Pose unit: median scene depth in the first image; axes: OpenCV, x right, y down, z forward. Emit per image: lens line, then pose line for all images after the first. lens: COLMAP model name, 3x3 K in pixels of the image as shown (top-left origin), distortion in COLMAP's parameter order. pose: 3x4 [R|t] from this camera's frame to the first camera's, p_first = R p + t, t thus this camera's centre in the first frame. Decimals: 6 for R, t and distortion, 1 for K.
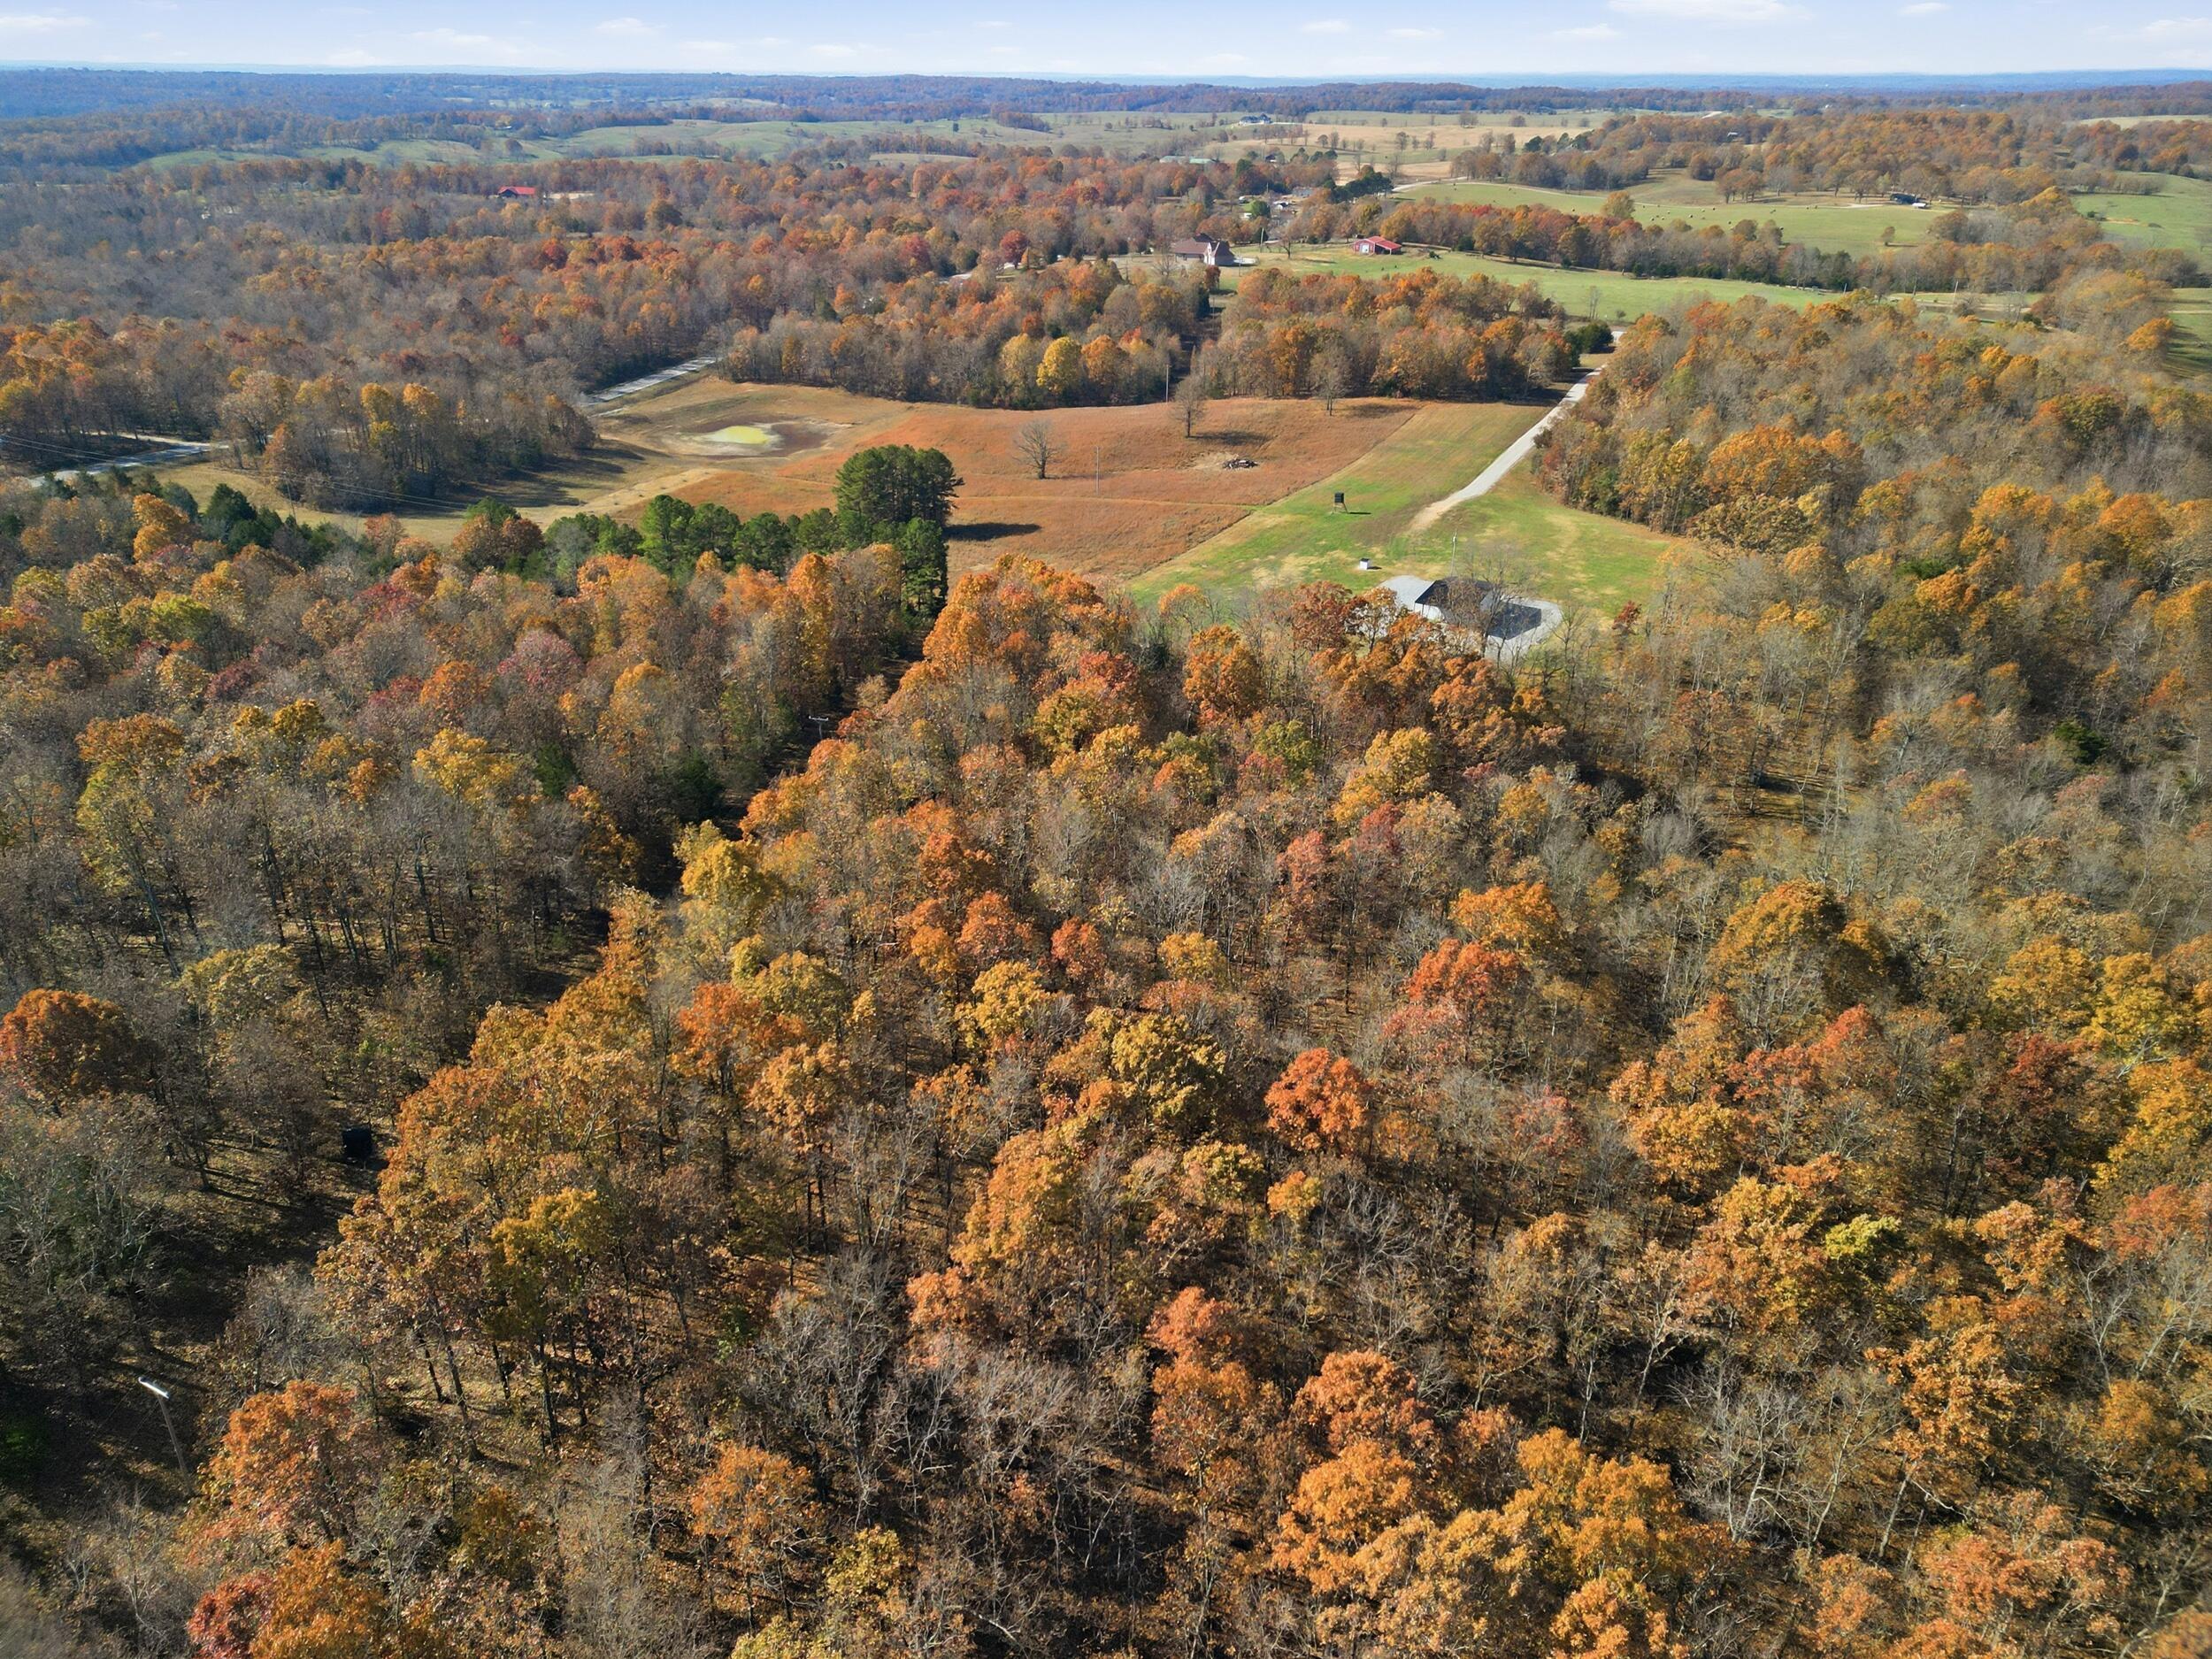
lens RADIAL K [[1534.5, 0, 1108.3], [0, 1534.5, 829.3], [0, 0, 1]] dist [0.068060, -0.055107]
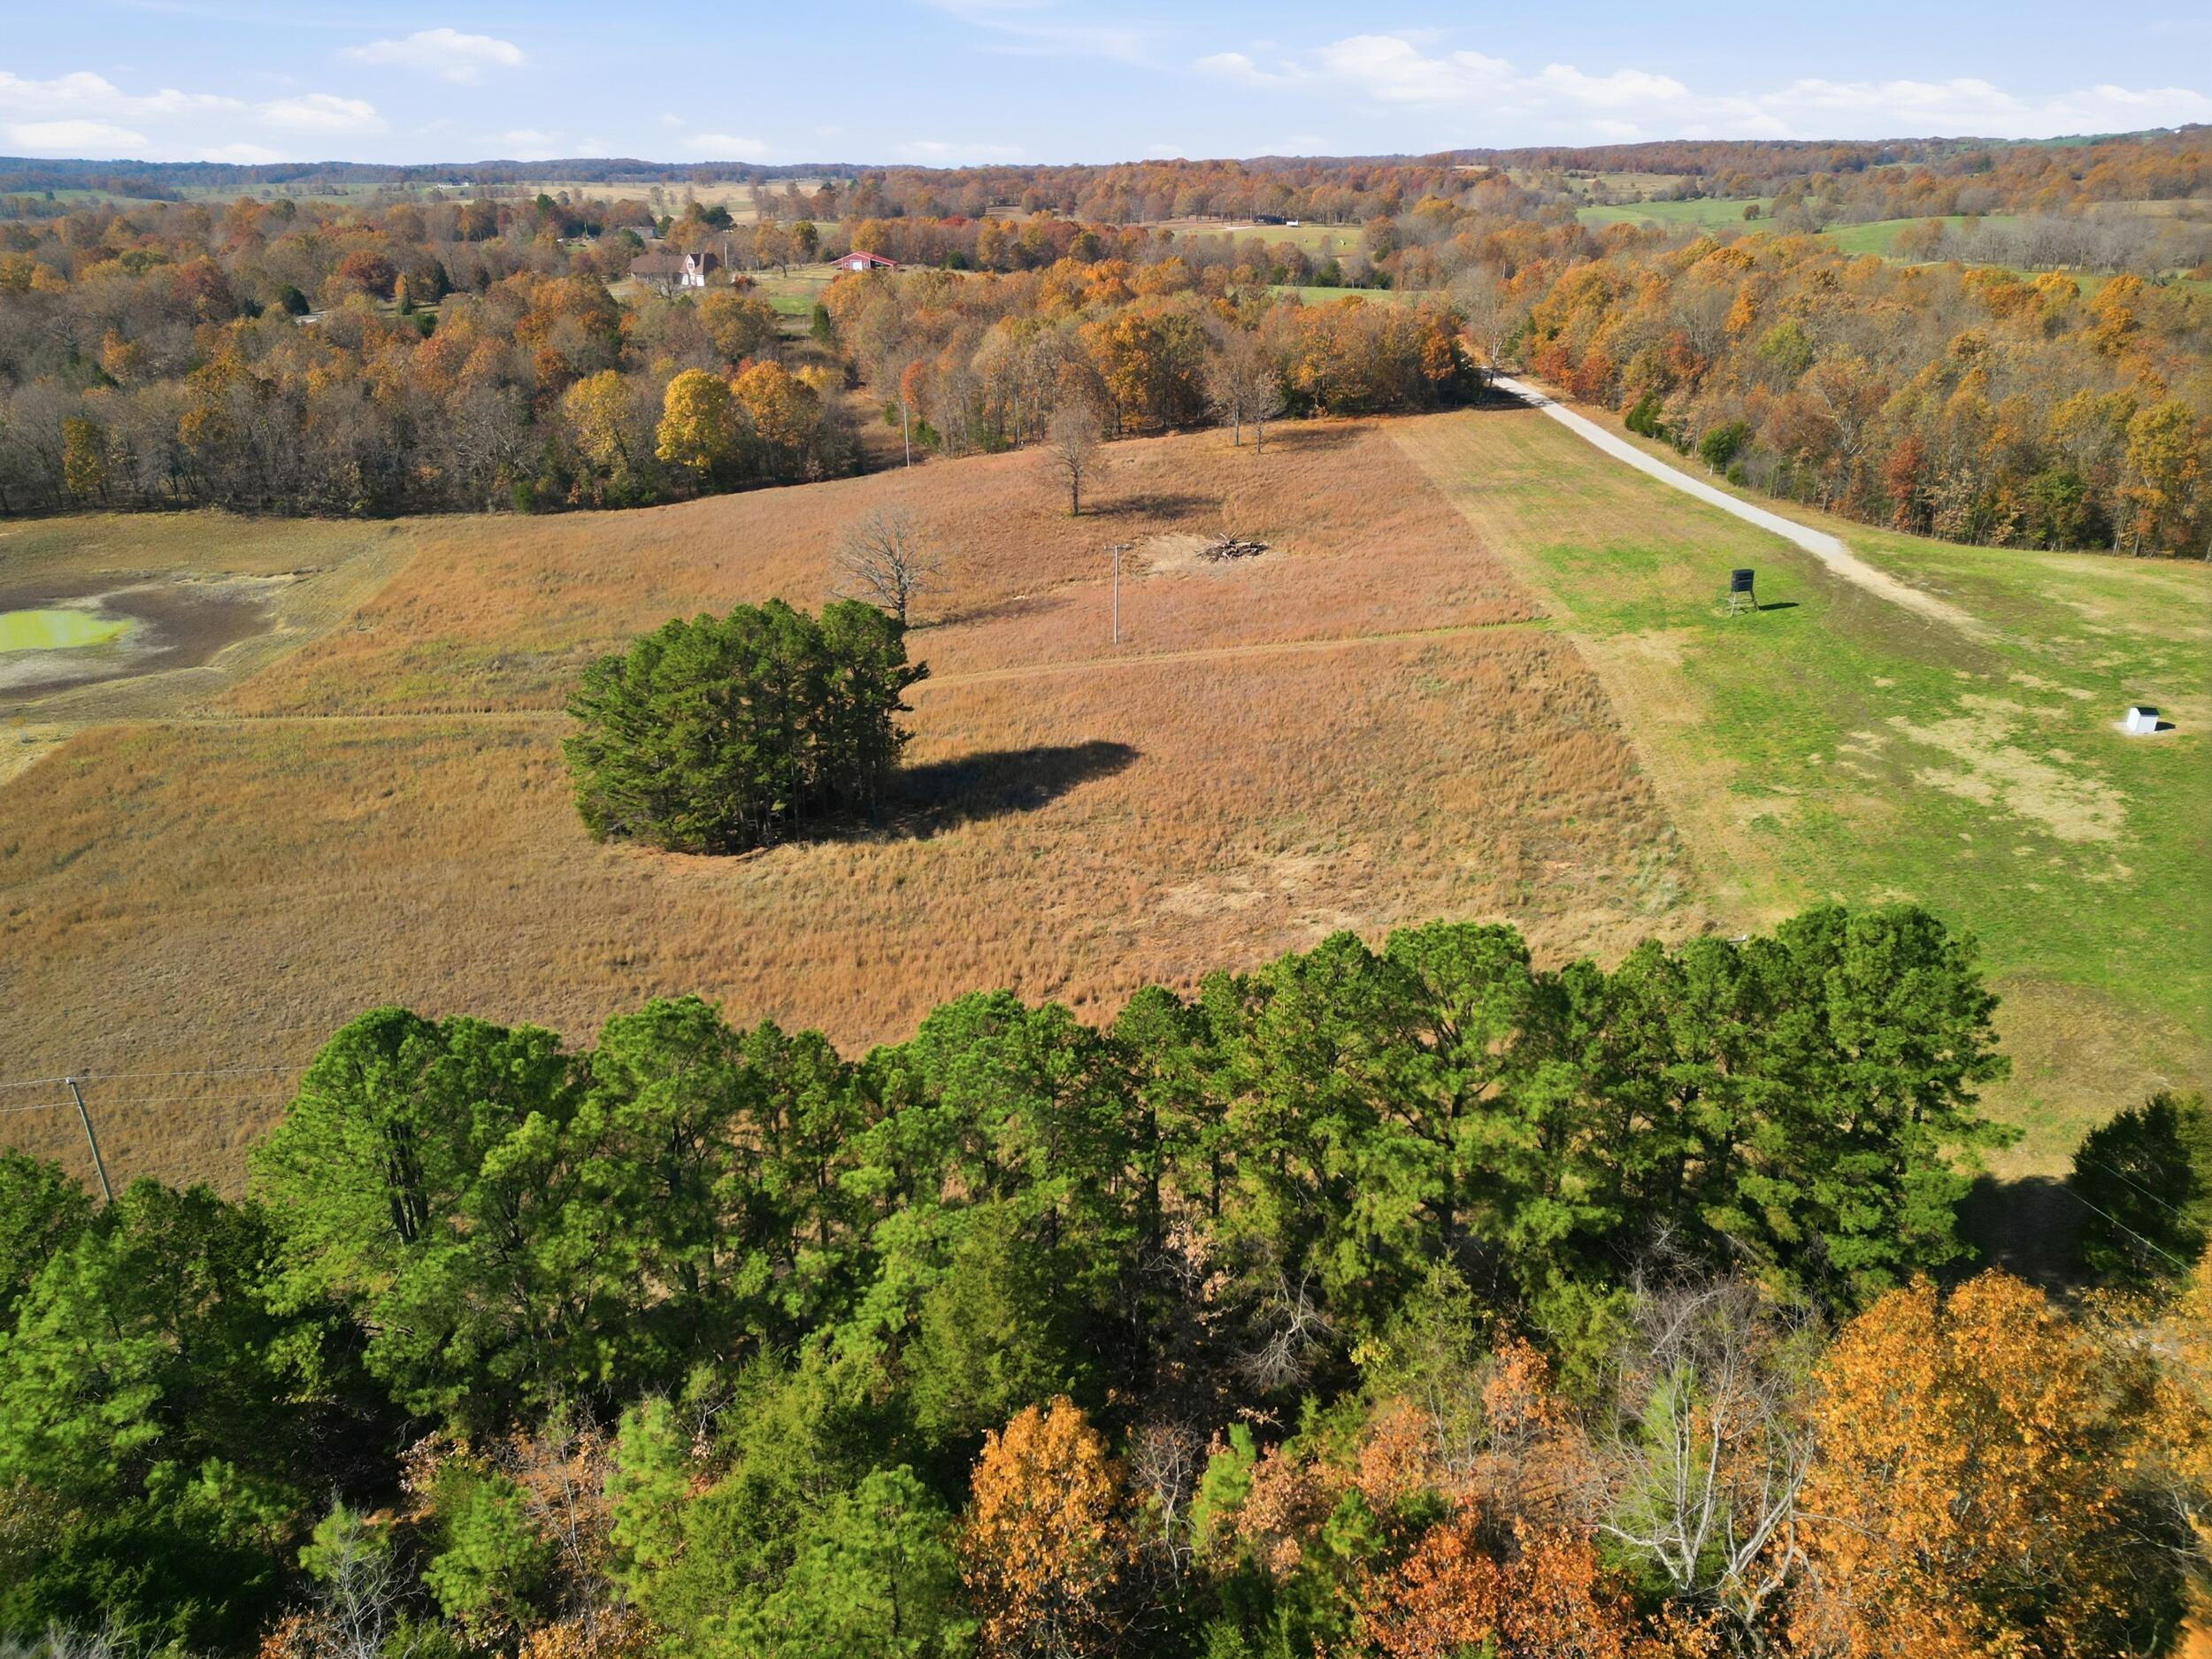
lens RADIAL K [[1534.5, 0, 1094.3], [0, 1534.5, 833.6], [0, 0, 1]] dist [0.068060, -0.055107]
pose [[0.881365, -0.201550, 0.427287, -0.155532], [0.221152, 0.975232, 0.003842, -0.118052], [-0.417478, 0.091109, 0.904108, 0.420685]]
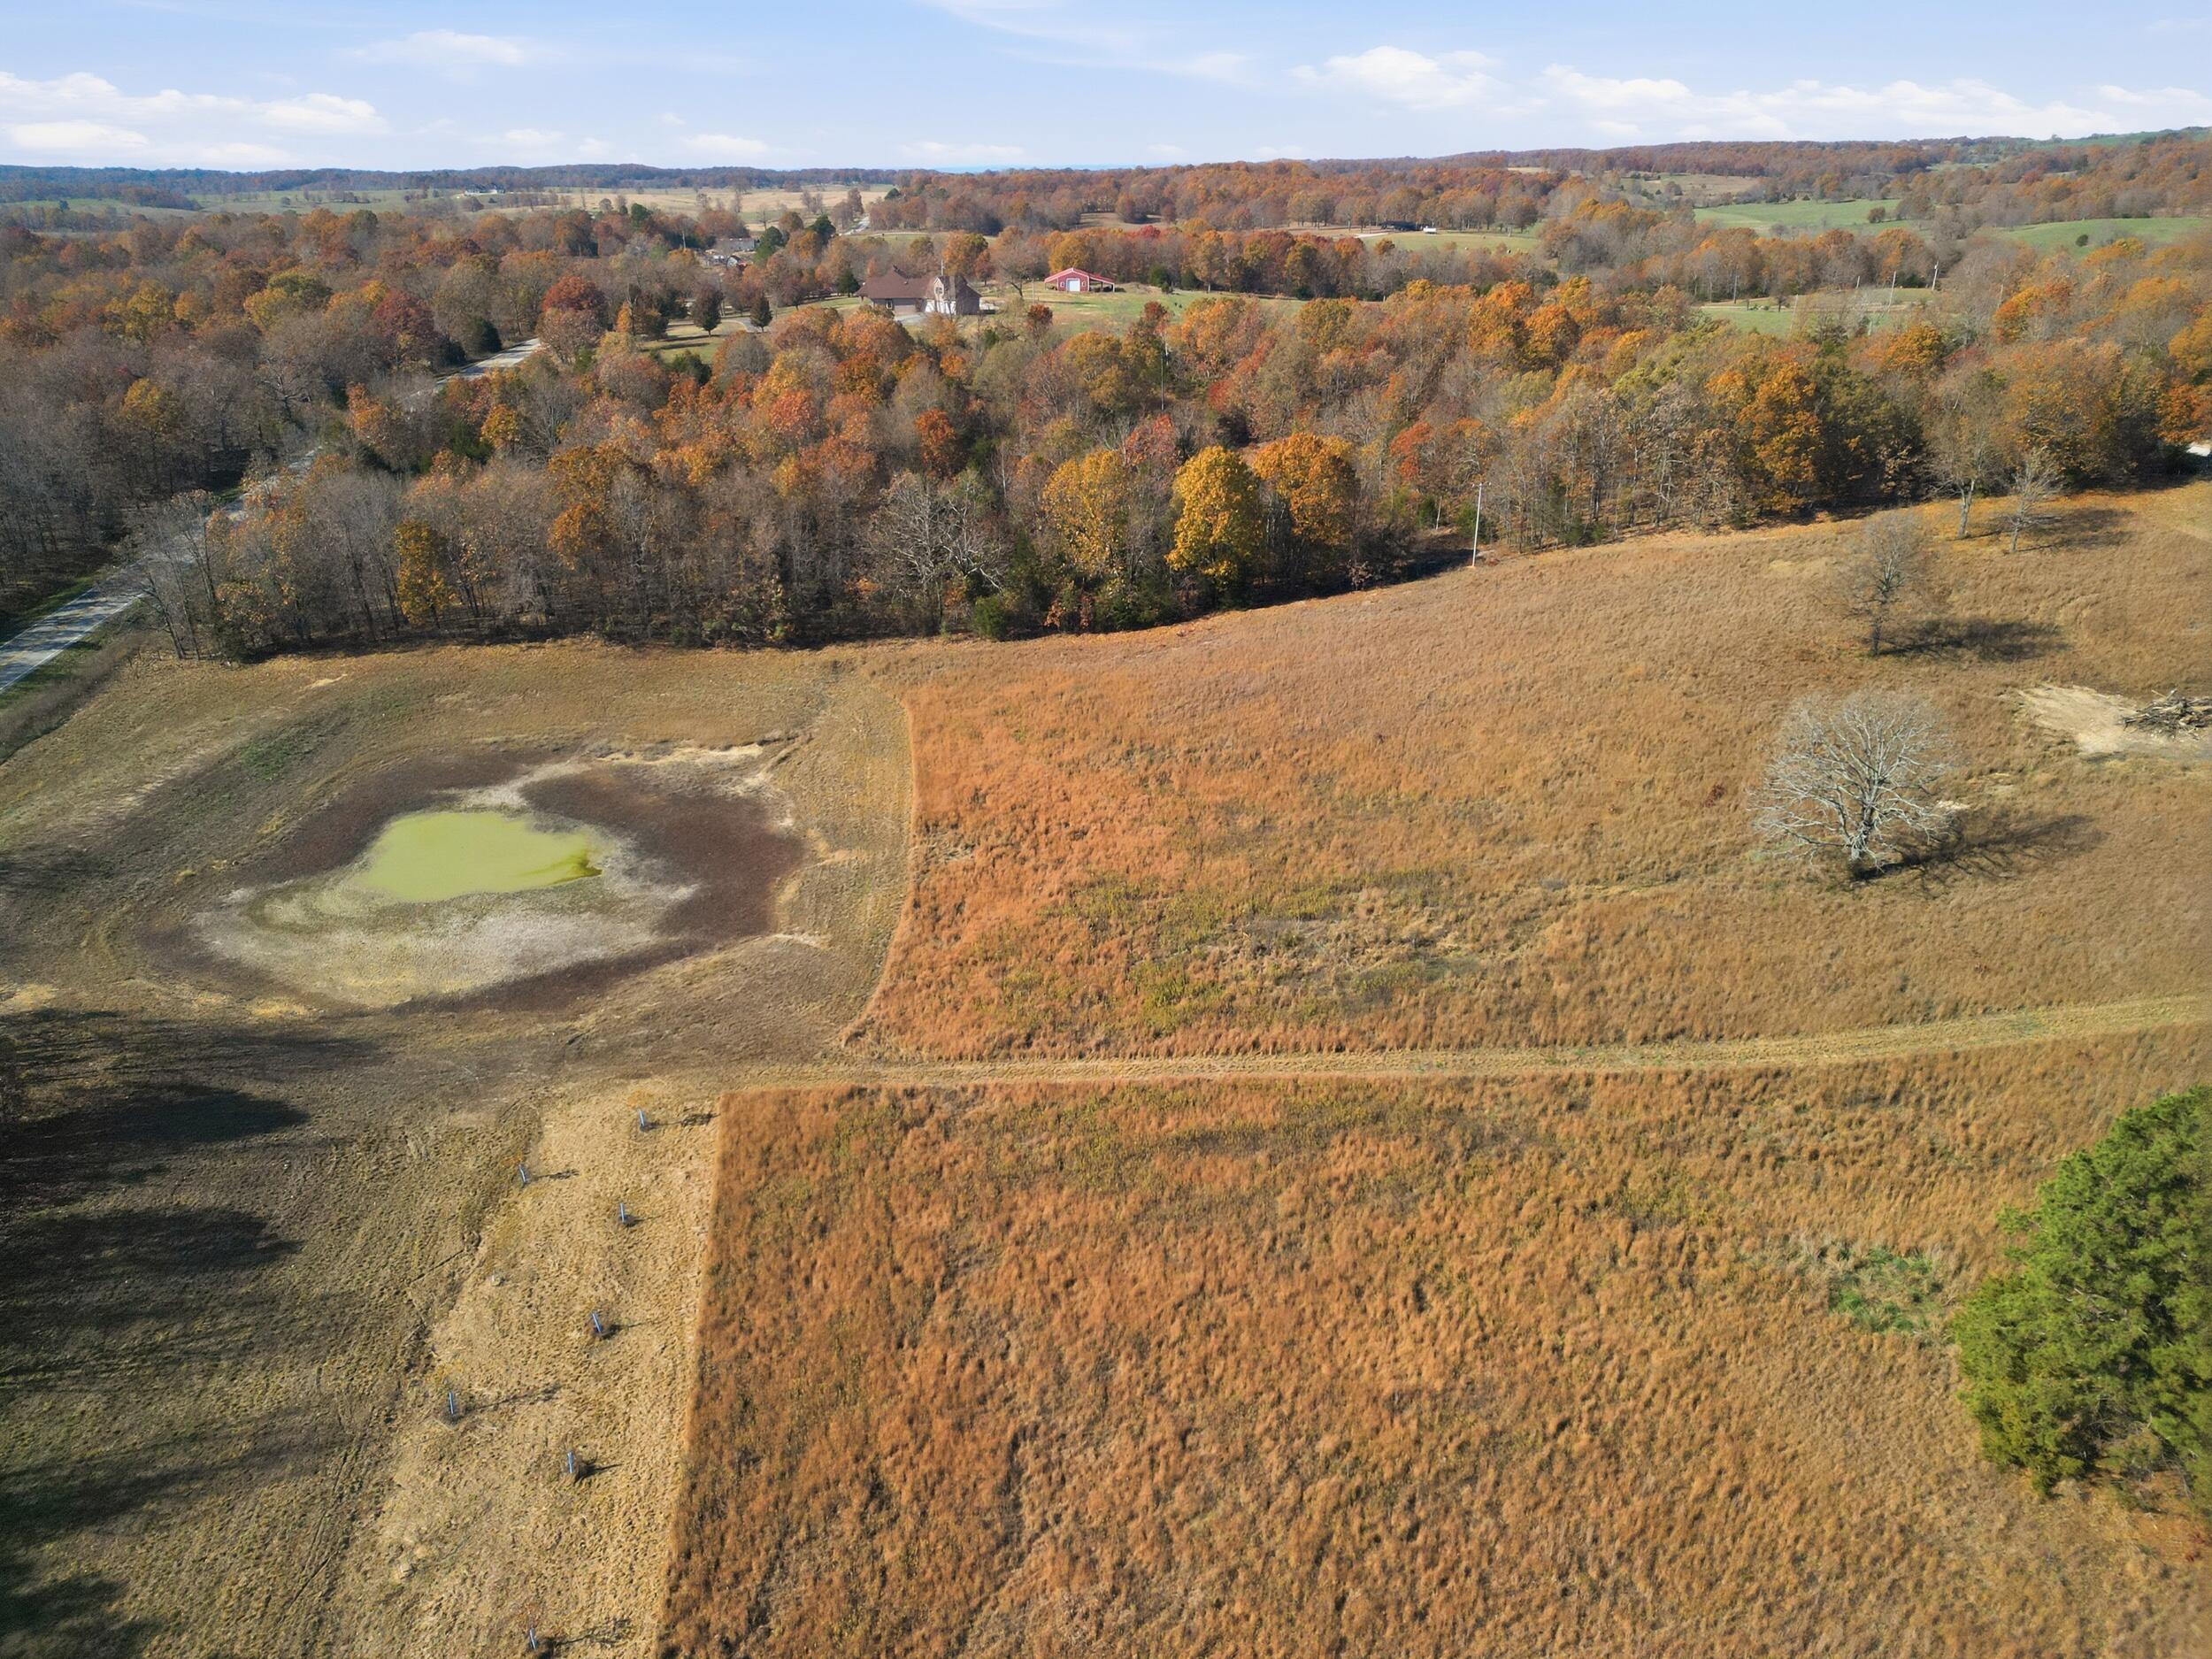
lens RADIAL K [[1534.5, 0, 1096.7], [0, 1534.5, 844.3], [0, 0, 1]] dist [0.068060, -0.055107]
pose [[0.875477, -0.210103, 0.435198, -0.234678], [0.228657, 0.973456, 0.009979, -0.206303], [-0.425742, 0.090775, 0.900280, 0.594898]]
